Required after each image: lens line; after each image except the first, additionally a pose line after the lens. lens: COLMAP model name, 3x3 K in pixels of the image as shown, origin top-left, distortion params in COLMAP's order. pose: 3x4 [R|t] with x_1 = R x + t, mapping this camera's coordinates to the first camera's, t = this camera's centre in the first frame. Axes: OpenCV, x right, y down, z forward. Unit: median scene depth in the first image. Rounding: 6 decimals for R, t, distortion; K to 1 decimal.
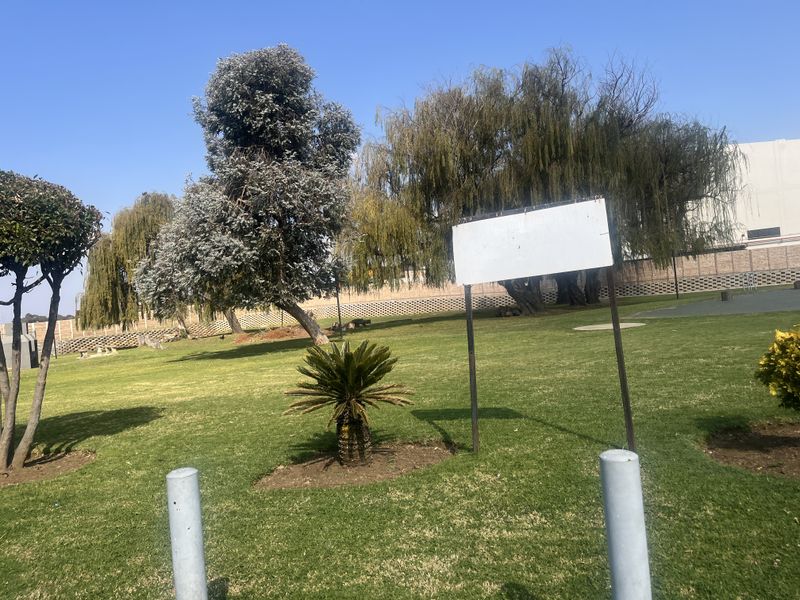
lens RADIAL K [[606.6, 0, 399.9], [0, 606.6, 296.7], [0, 0, 1]] dist [0.090065, -0.127998]
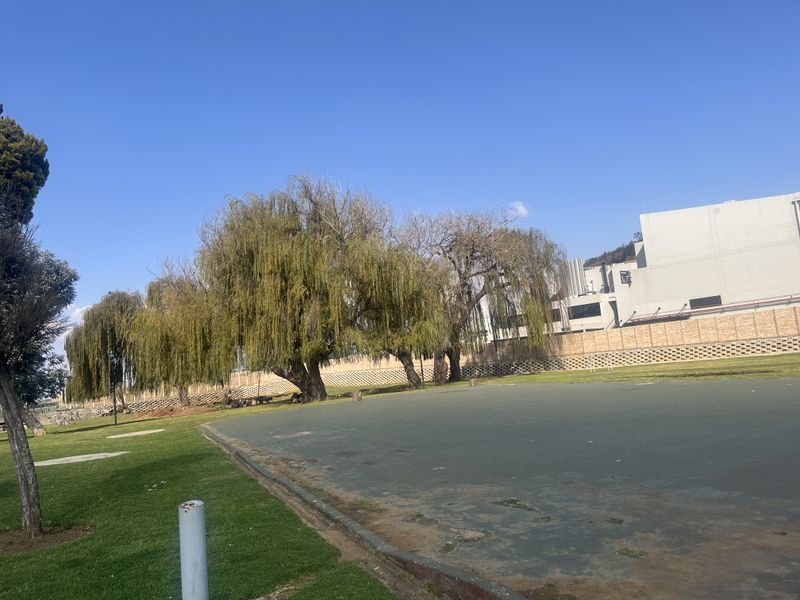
lens RADIAL K [[606.6, 0, 399.9], [0, 606.6, 296.7], [0, 0, 1]] dist [0.090065, -0.127998]
pose [[0.961390, -0.037670, -0.272598, 0.411147], [0.013712, 0.995914, -0.089263, -0.035499], [0.274846, 0.082078, 0.957978, -0.022697]]
